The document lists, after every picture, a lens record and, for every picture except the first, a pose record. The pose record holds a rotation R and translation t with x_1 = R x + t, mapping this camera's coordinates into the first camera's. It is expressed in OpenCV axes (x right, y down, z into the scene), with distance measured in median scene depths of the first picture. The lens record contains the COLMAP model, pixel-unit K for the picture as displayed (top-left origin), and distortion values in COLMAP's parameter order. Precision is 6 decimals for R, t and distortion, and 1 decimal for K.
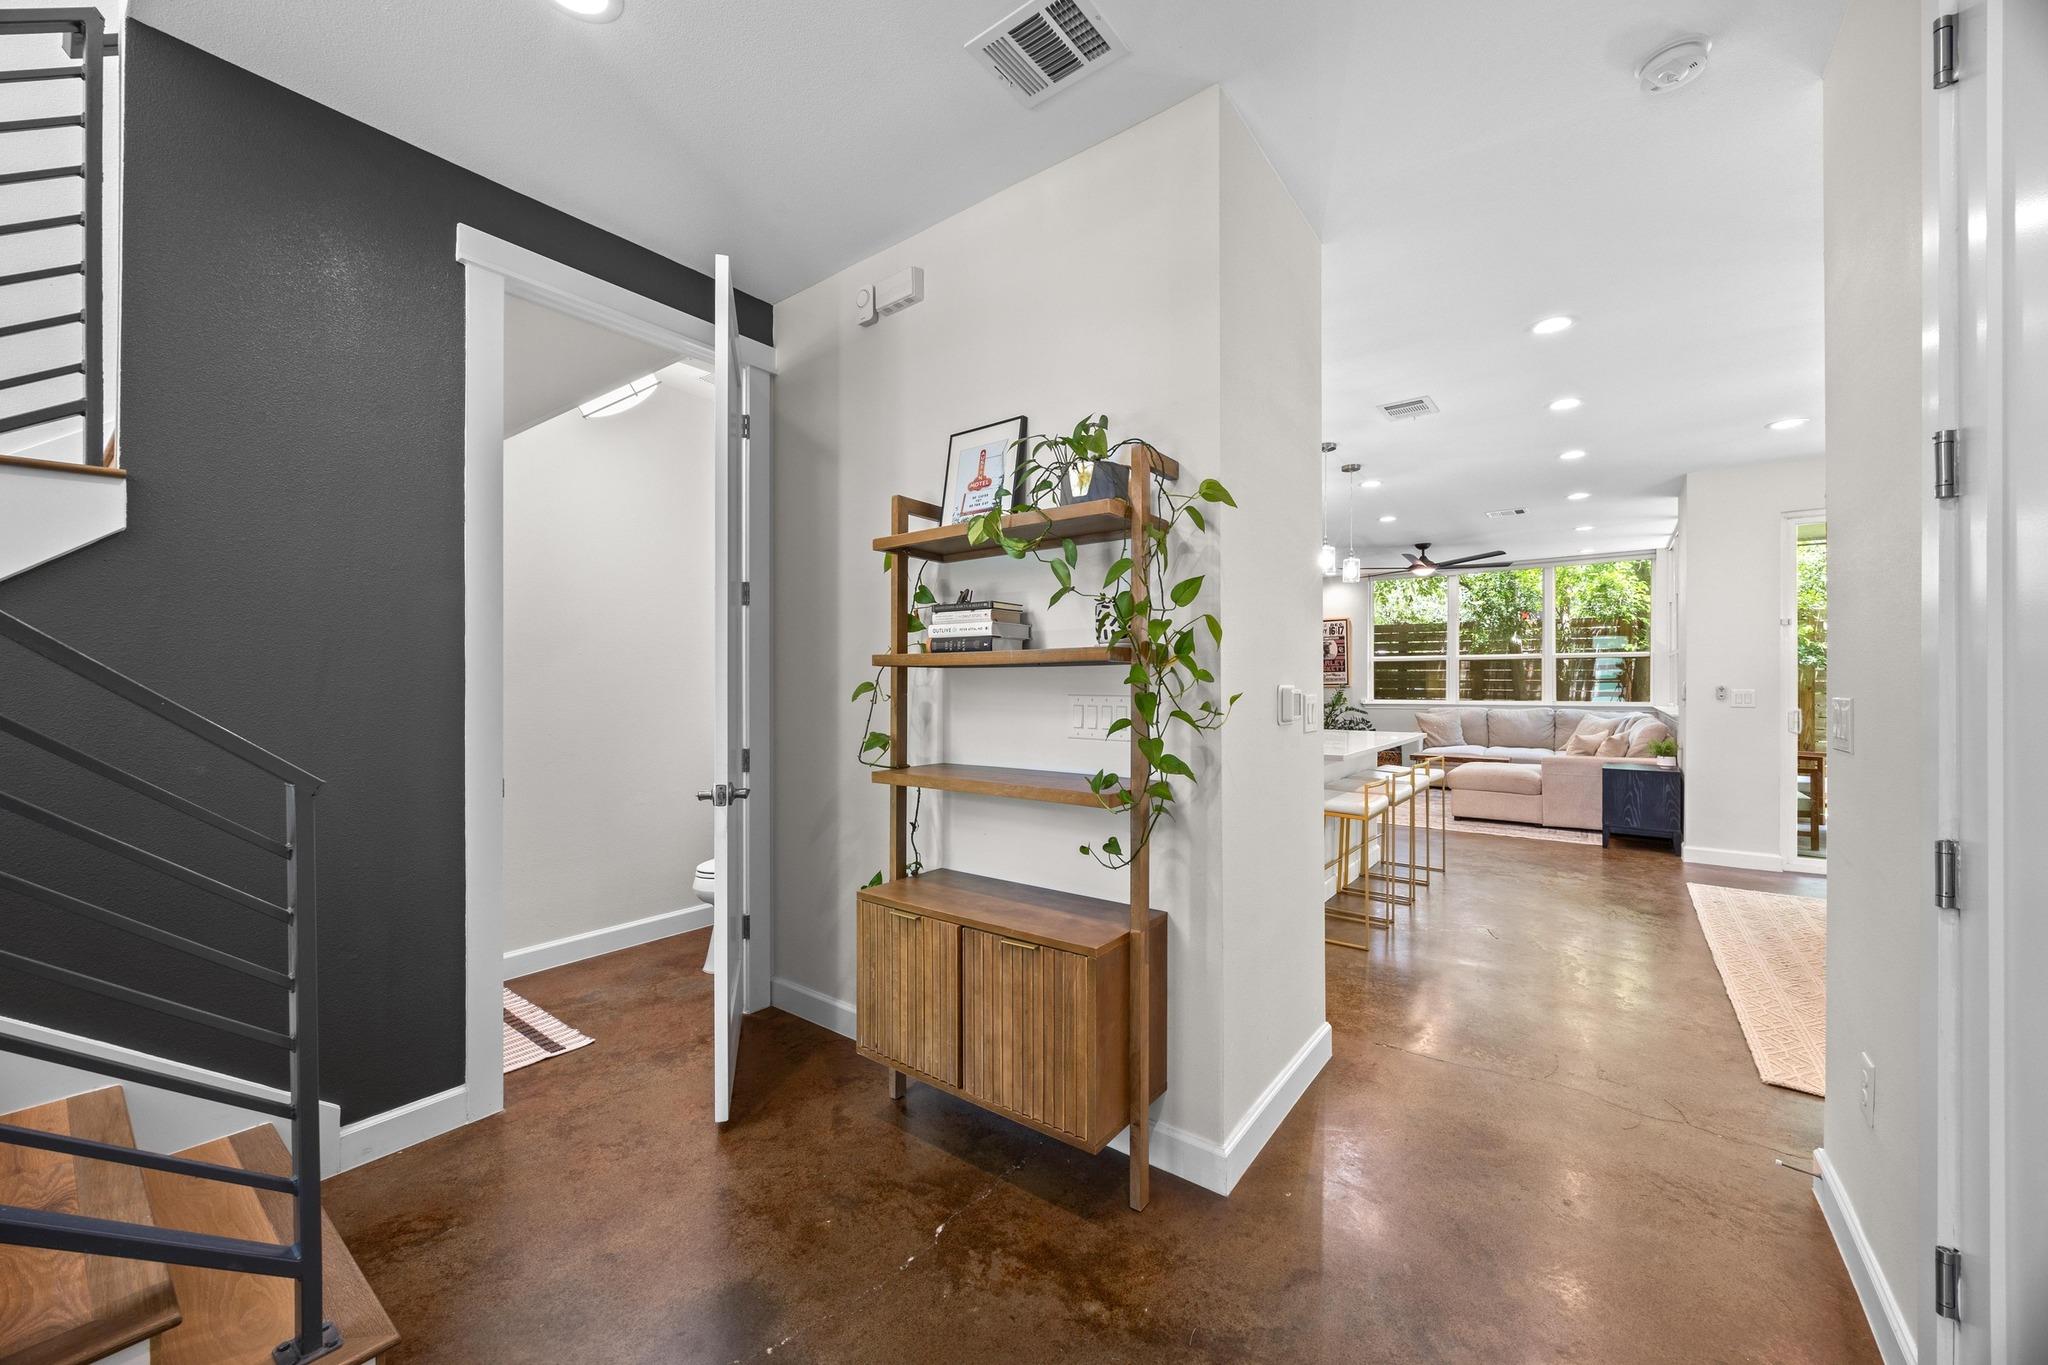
lens RADIAL K [[776.8, 0, 1016.9], [0, 776.8, 684.3], [0, 0, 1]] dist [-0.002436, -0.000217]
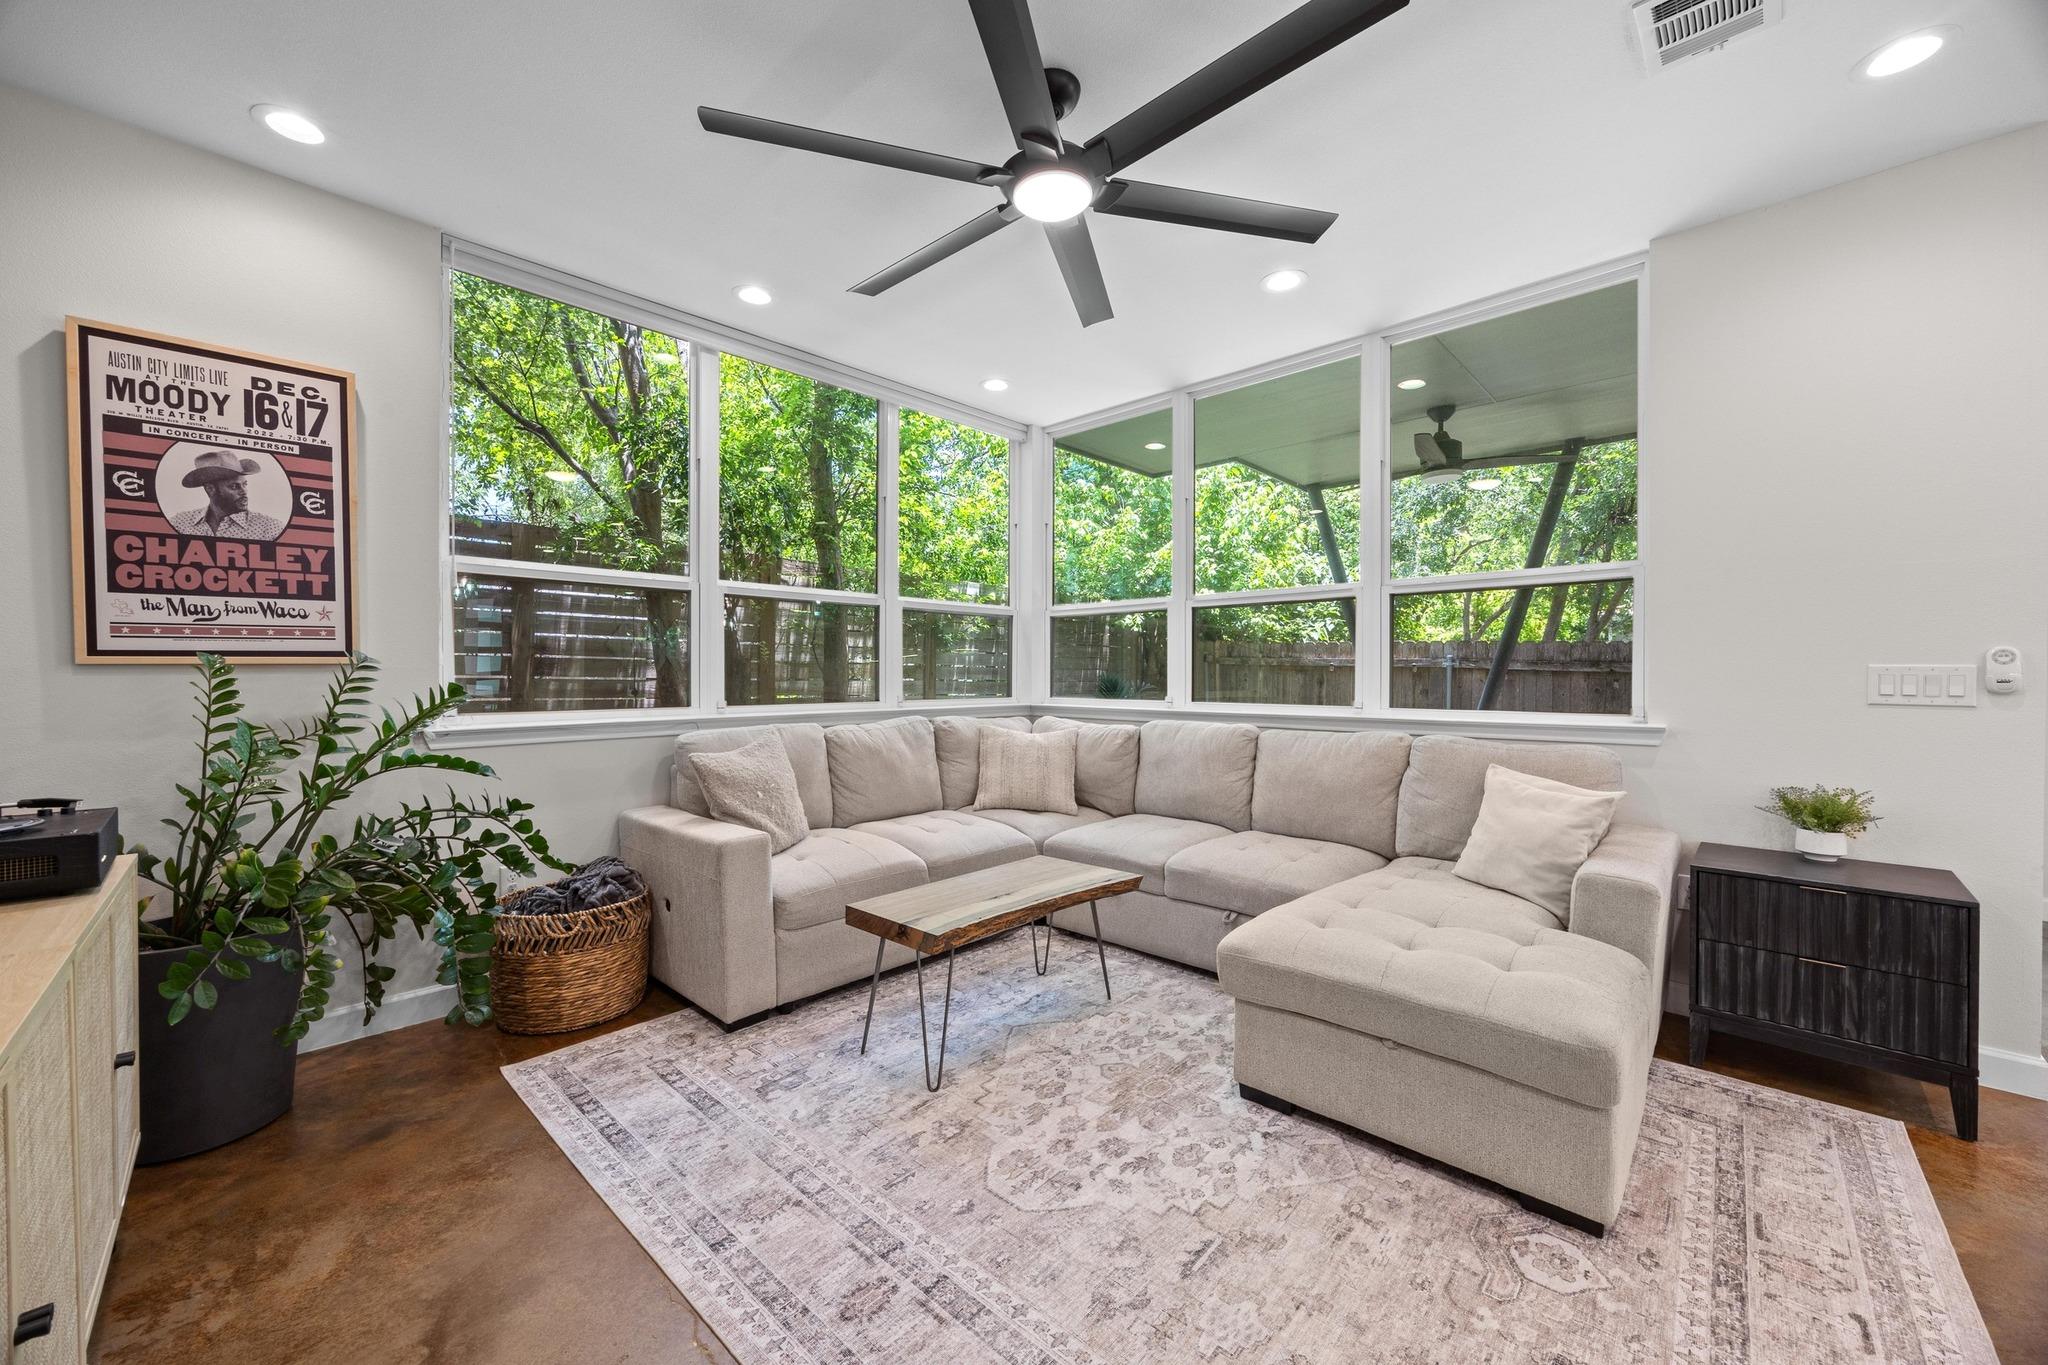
lens RADIAL K [[776.8, 0, 1014.2], [0, 776.8, 678.7], [0, 0, 1]] dist [-0.002436, -0.000217]
pose [[0.119456, -0.001946, 0.992838, 0.244651], [0.002248, 0.999996, 0.001690, 0.008253], [-0.992837, 0.002030, 0.119460, 0.874905]]
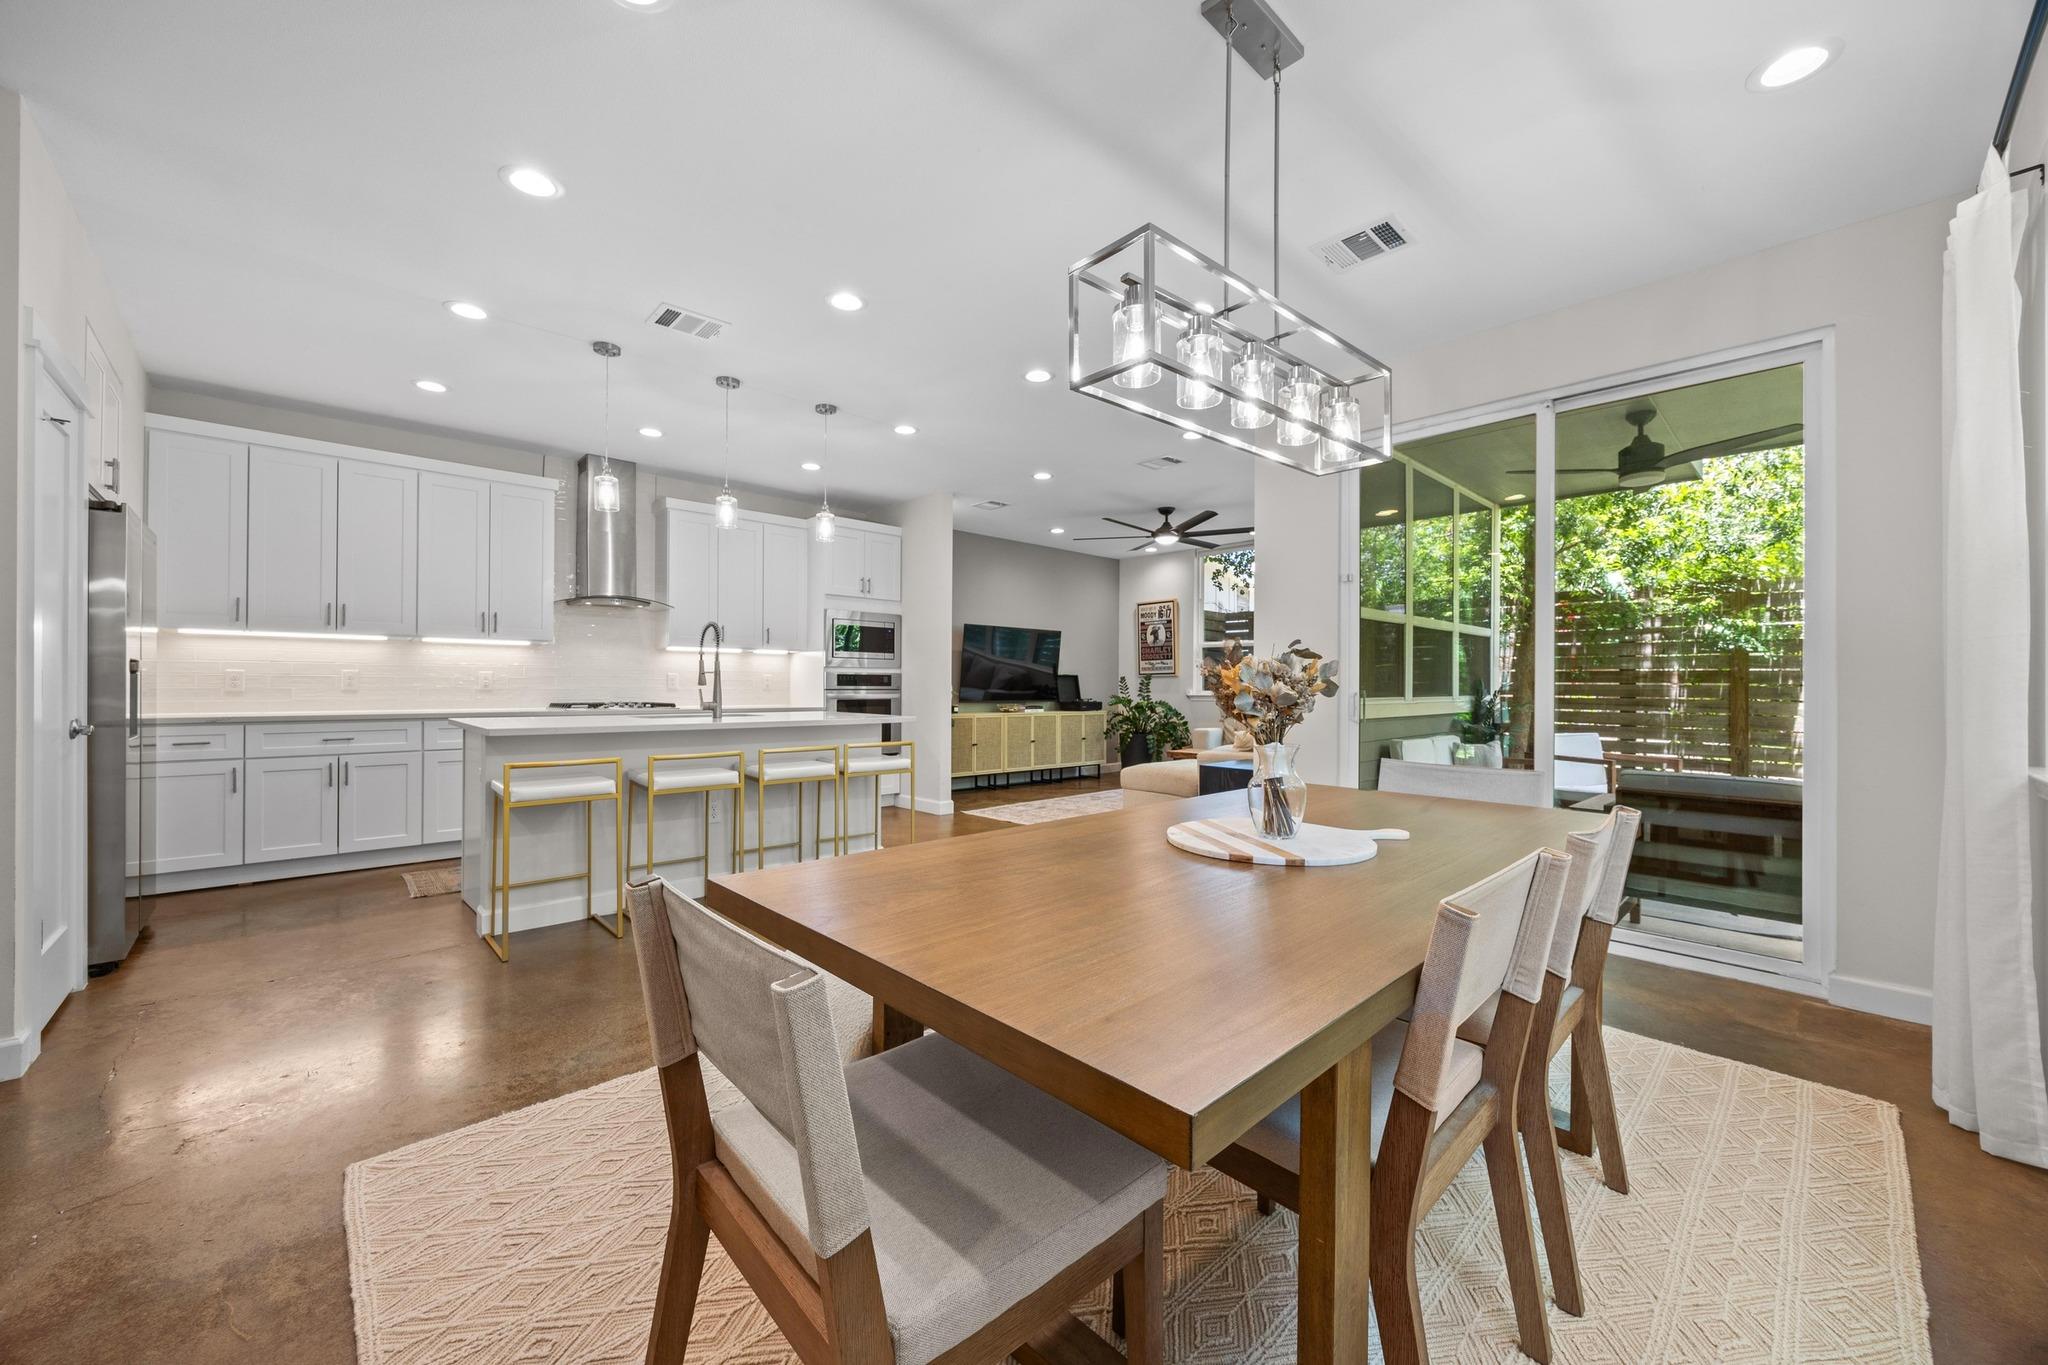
lens RADIAL K [[776.8, 0, 1021.8], [0, 776.8, 684.0], [0, 0, 1]] dist [-0.002436, -0.000217]
pose [[0.987584, 0.003886, -0.157043, 0.446610], [-0.004029, 0.999992, -0.000591, 0.015041], [0.157040, 0.001216, 0.987592, 0.103457]]
